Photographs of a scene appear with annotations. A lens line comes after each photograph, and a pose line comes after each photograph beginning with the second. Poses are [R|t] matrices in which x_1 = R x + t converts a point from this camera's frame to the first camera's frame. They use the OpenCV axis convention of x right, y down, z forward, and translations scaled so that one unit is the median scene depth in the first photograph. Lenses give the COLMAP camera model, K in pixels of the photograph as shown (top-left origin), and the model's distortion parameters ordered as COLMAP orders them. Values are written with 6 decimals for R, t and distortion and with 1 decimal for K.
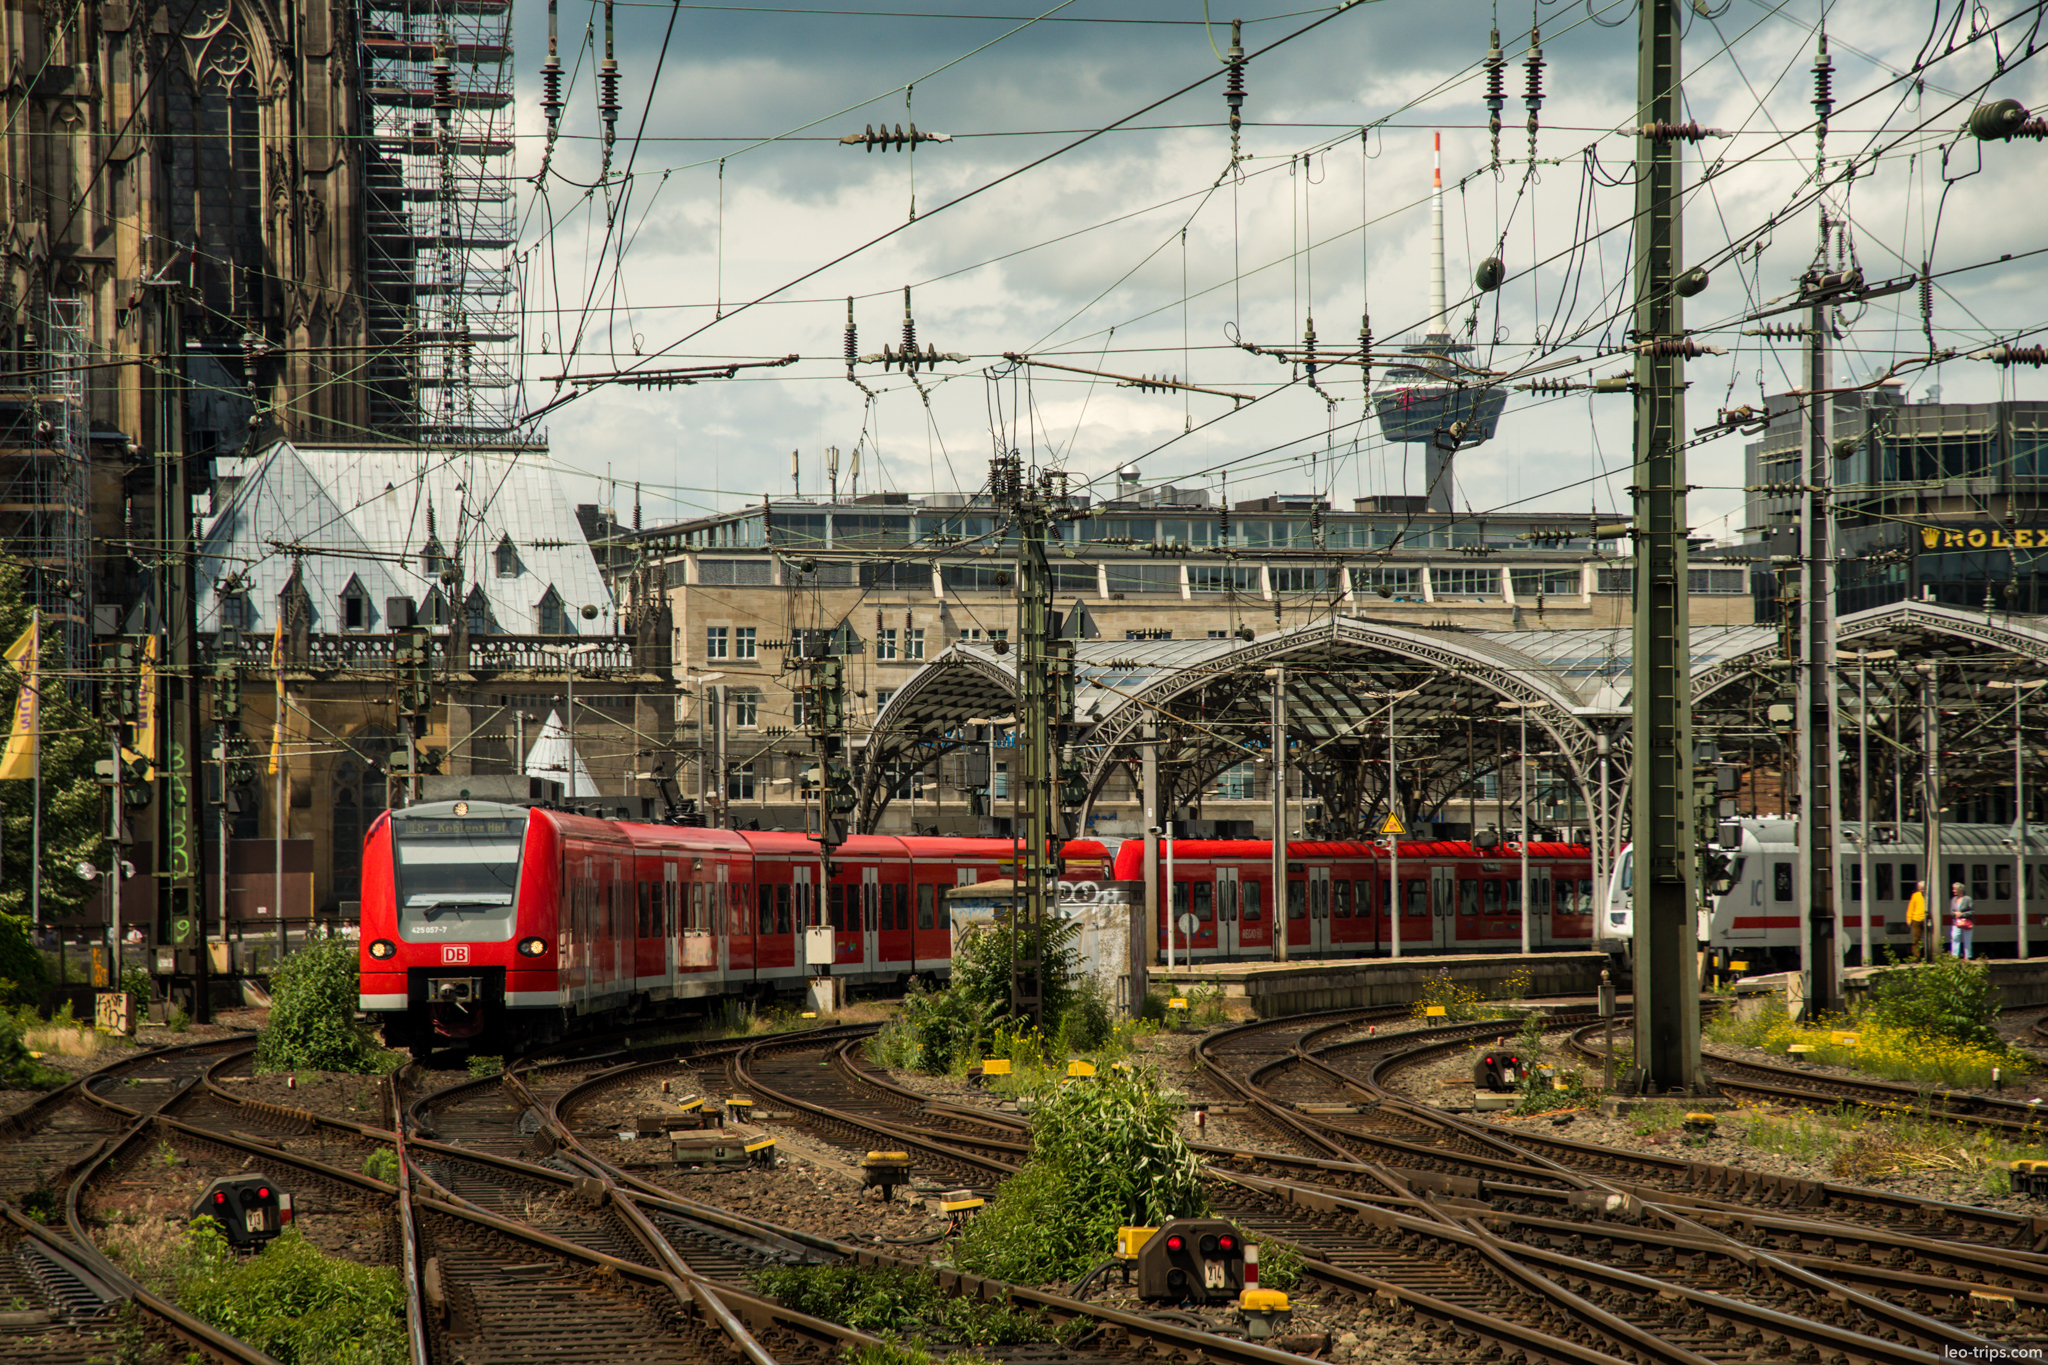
lens RADIAL K [[7095.1, 0, 1023.8], [0, 7095.1, 682.0], [0, 0, 1]] dist [-0.499969, 0.000000]
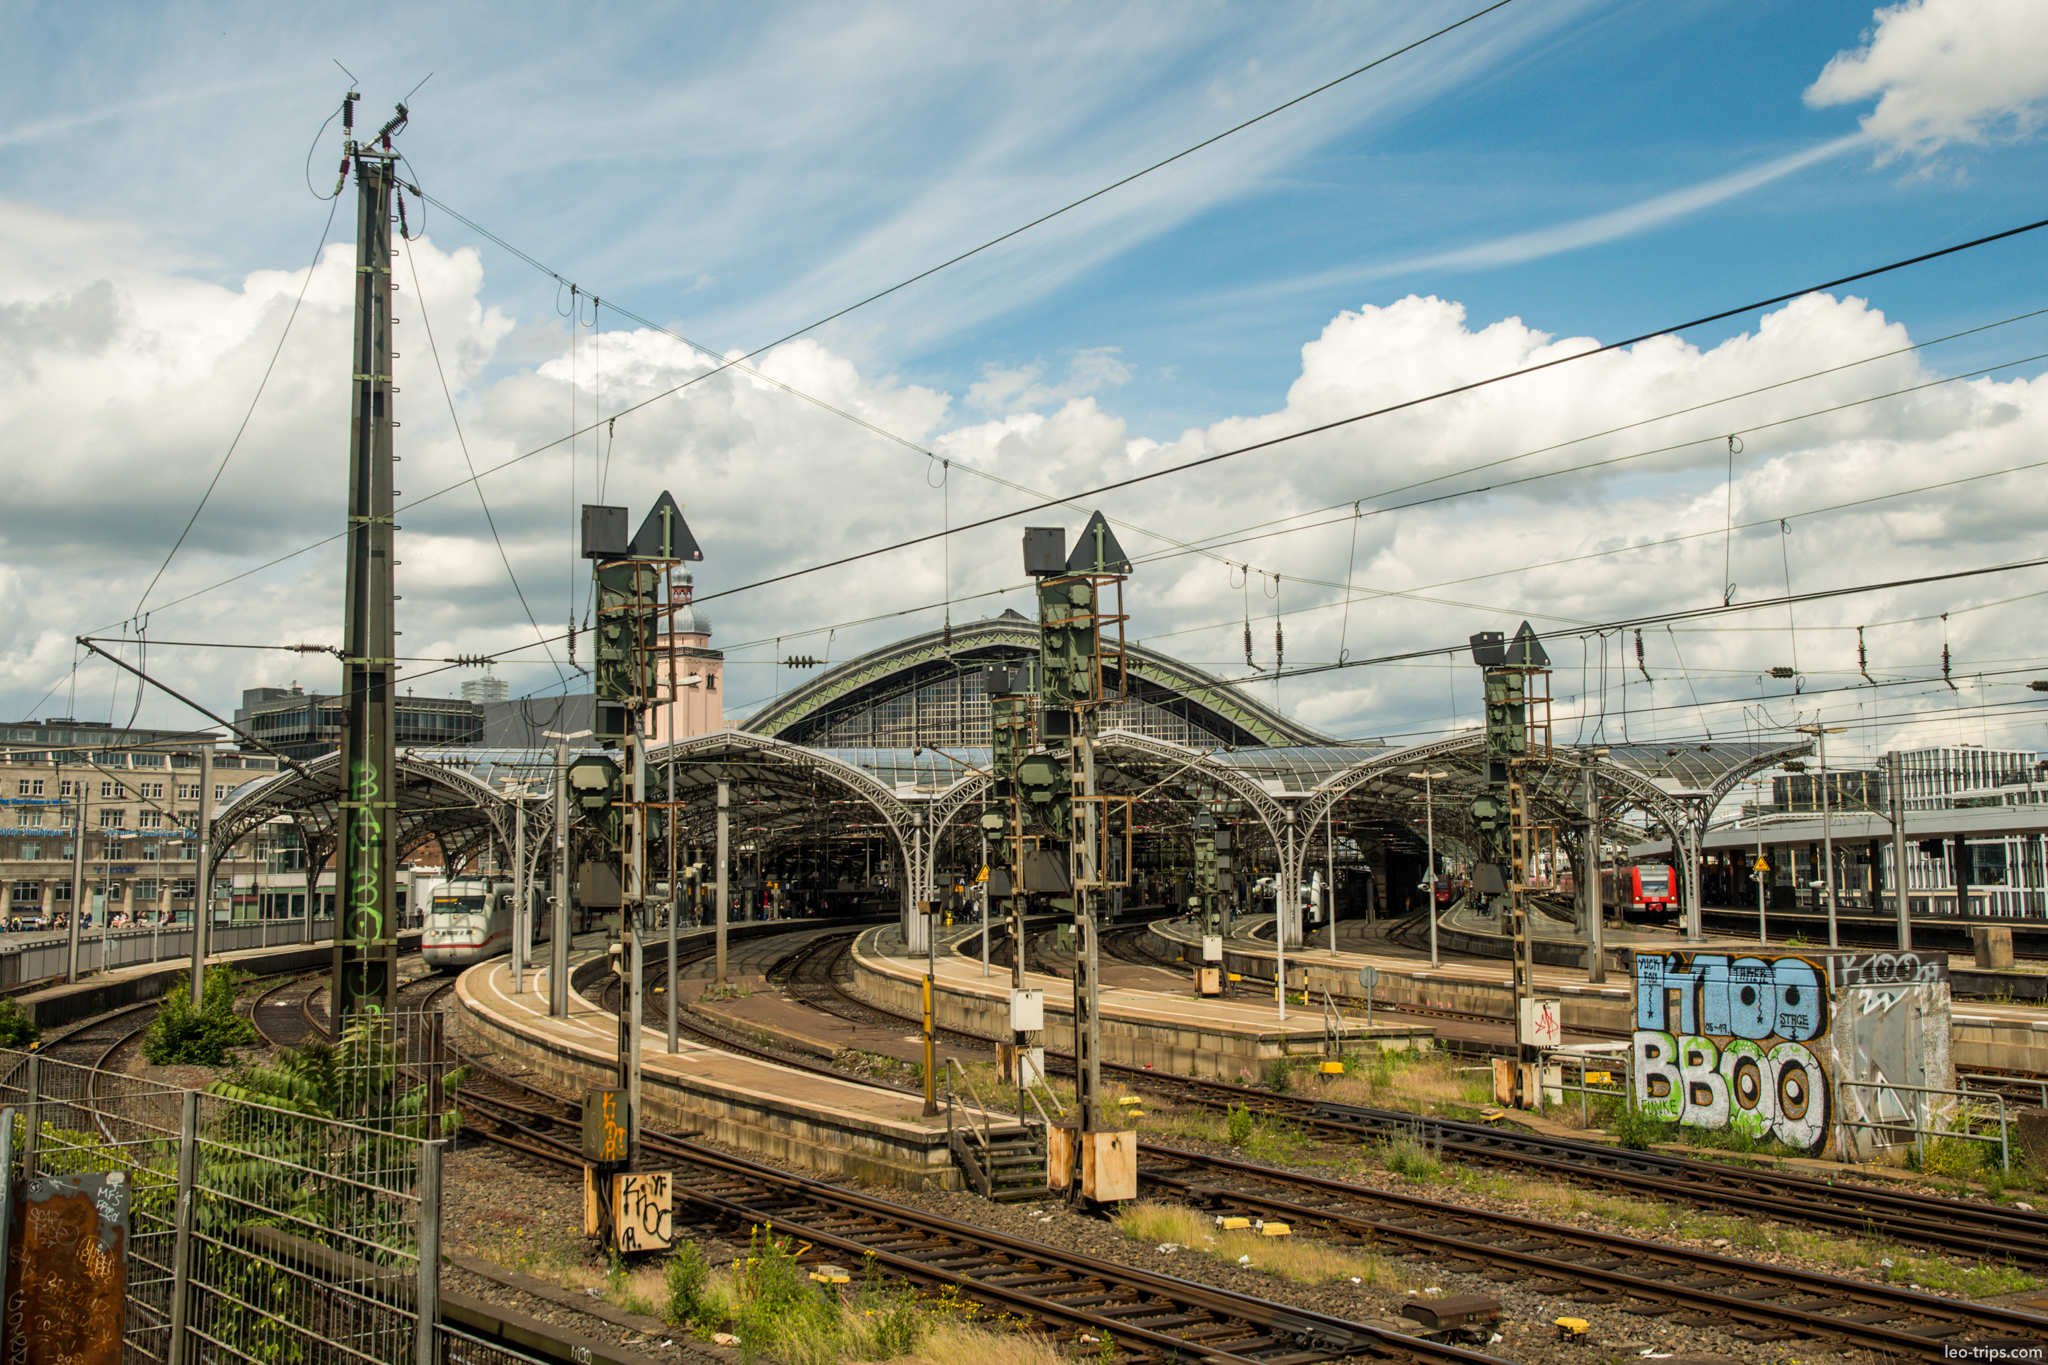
lens RADIAL K [[2101.1, 0, 1024.4], [0, 2101.1, 681.5], [0, 0, 1]] dist [0.091574, 0.000000]
pose [[0.837692, 0.053616, 0.543504, -0.168002], [-0.015904, 0.997142, -0.073853, 0.014079], [-0.545911, 0.053222, 0.836151, 0.705150]]
